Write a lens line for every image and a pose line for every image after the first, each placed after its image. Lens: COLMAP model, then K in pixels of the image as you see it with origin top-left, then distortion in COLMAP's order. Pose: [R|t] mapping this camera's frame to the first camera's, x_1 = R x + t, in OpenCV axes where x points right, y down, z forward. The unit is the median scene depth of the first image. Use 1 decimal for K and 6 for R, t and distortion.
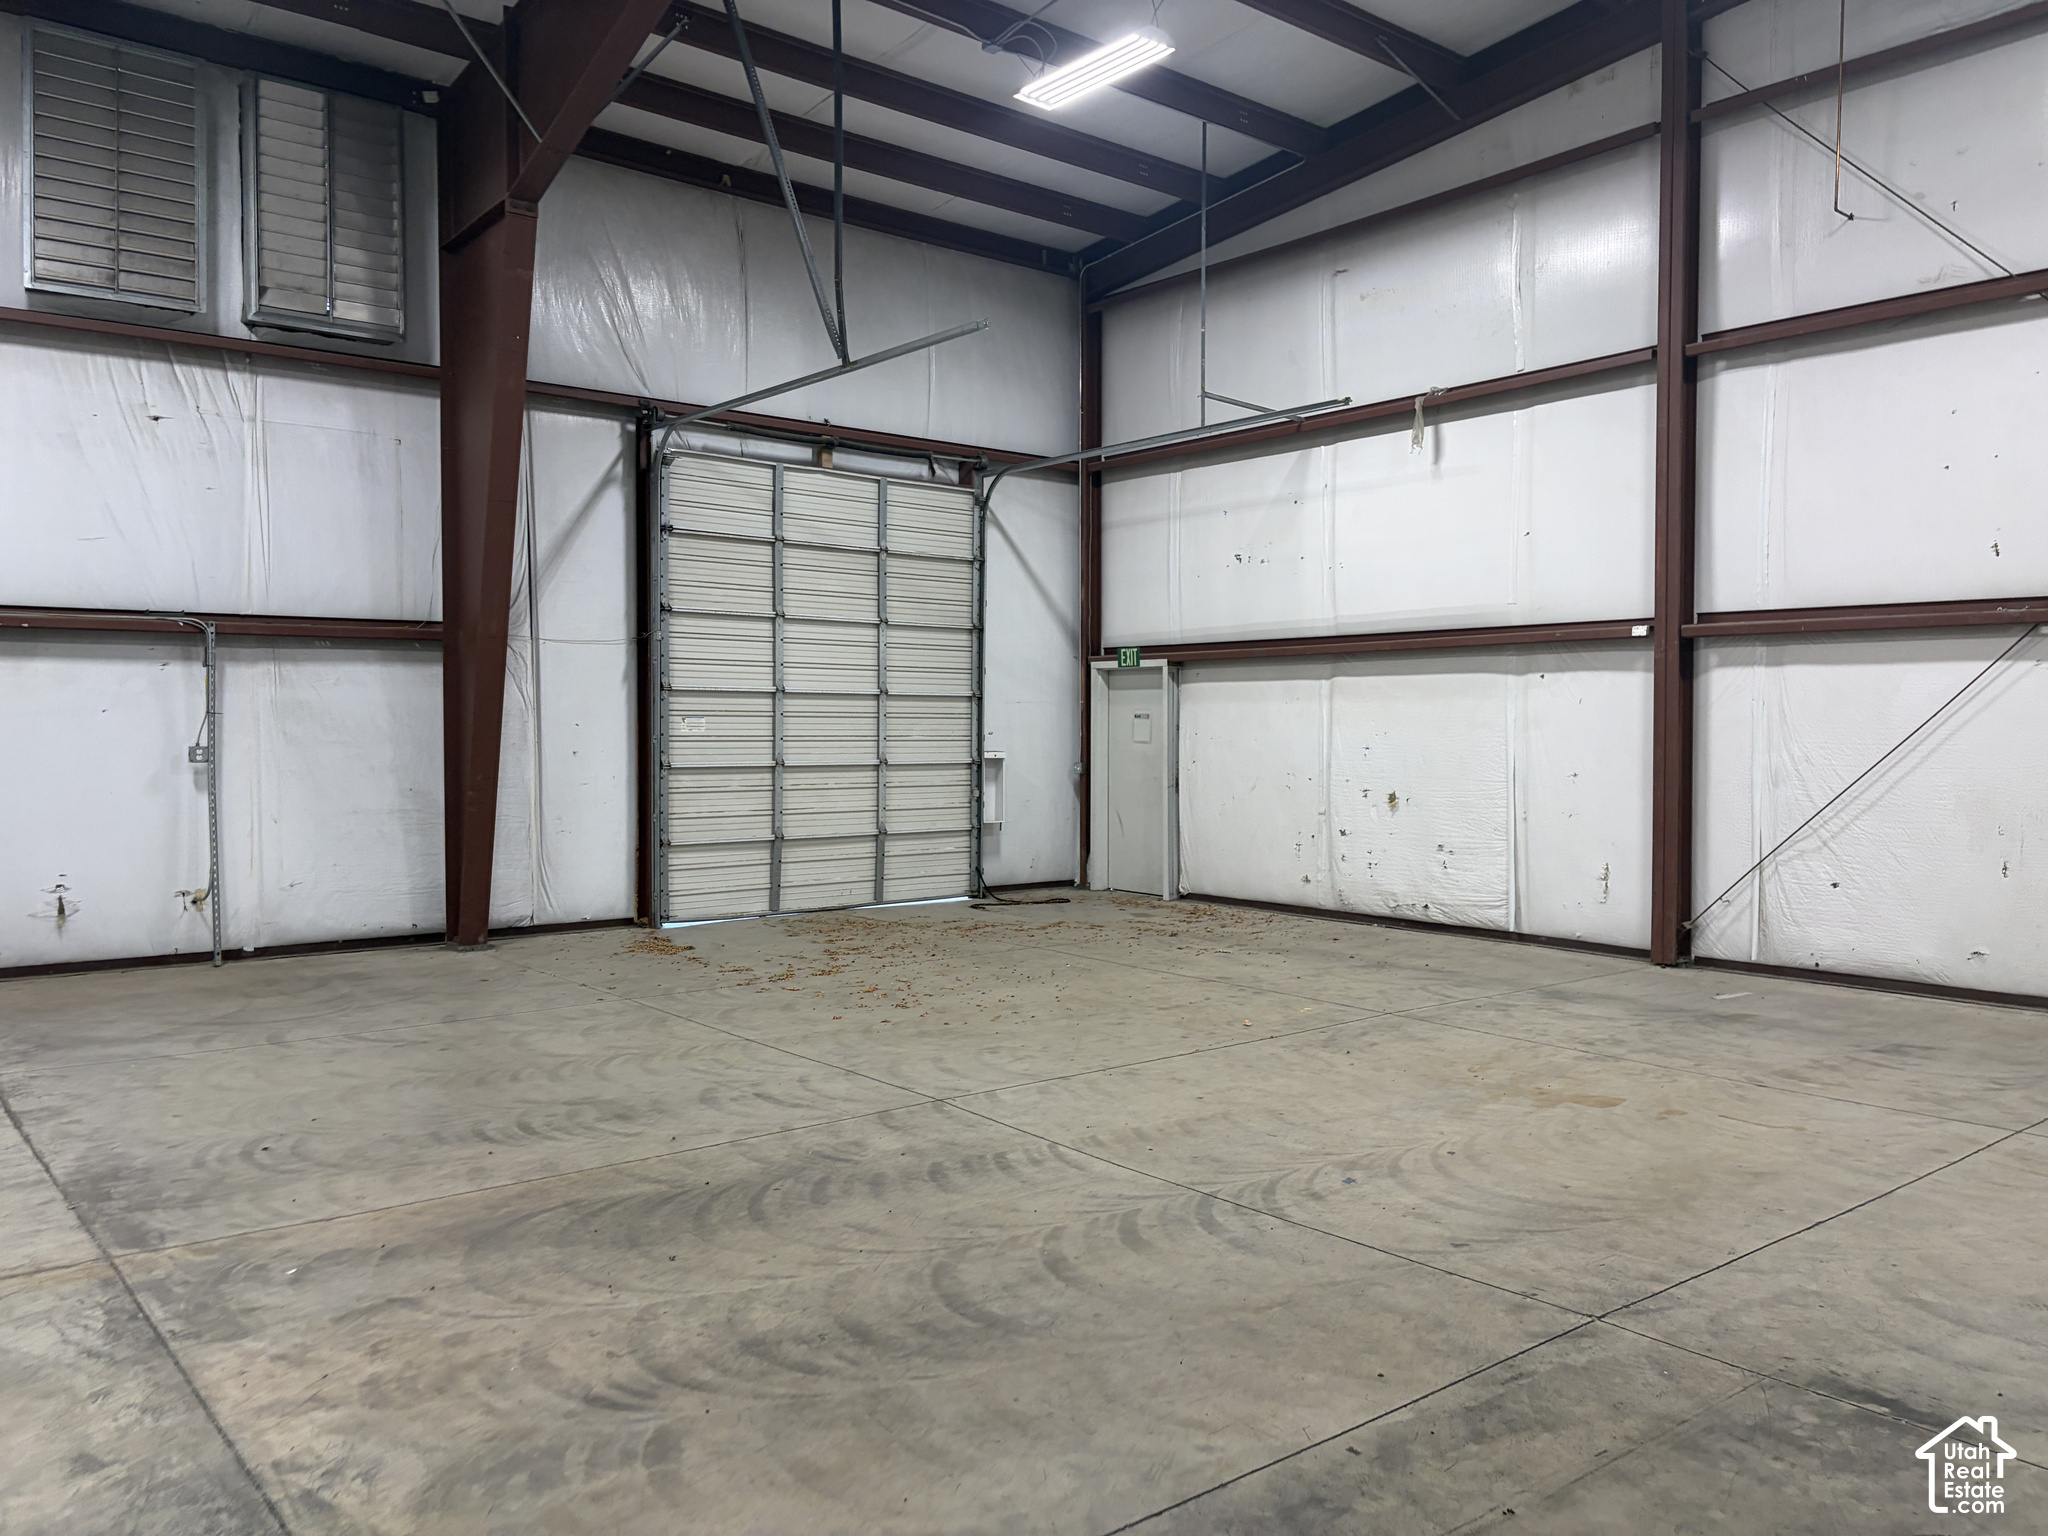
lens RADIAL K [[1537.8, 0, 1035.8], [0, 1537.8, 771.2], [0, 0, 1]] dist [0.040505, -0.005130]
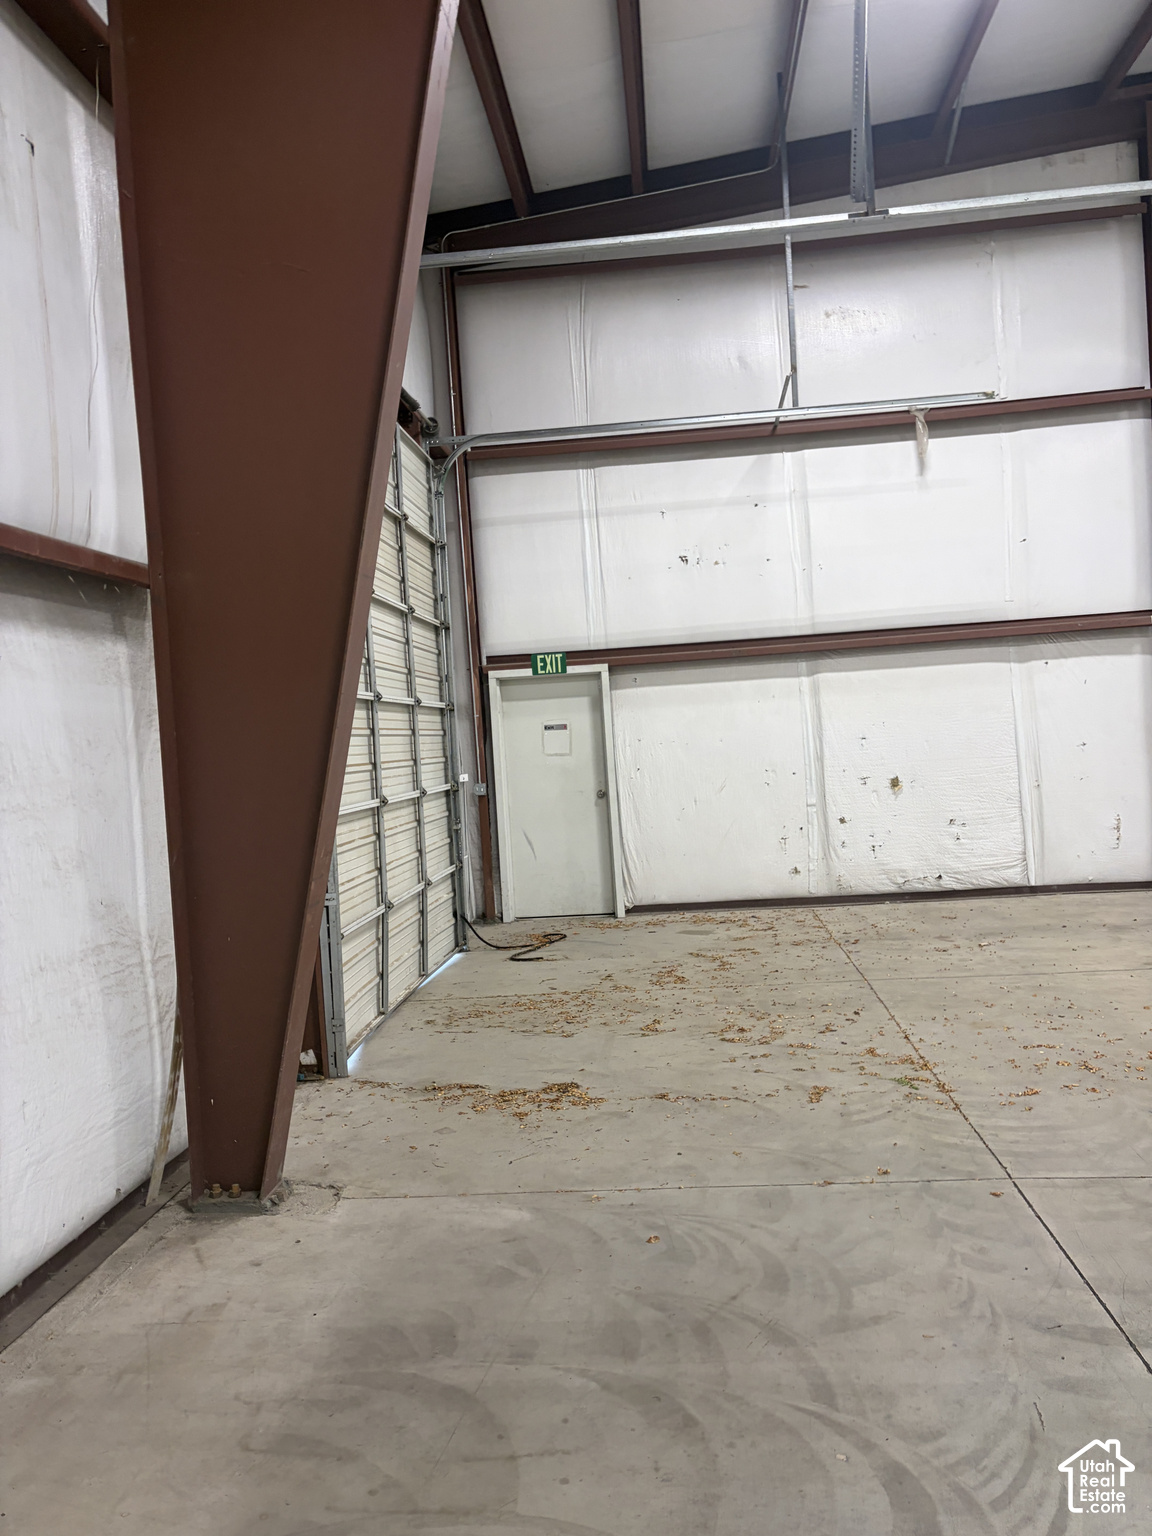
lens RADIAL K [[1153.3, 0, 578.6], [0, 1153.3, 761.8], [0, 0, 1]] dist [0.040505, -0.005130]
pose [[0.696605, -0.060774, 0.714876, -0.485898], [0.086493, 0.996252, 0.000413, -0.015755], [-0.712222, 0.061544, 0.699251, 0.572207]]
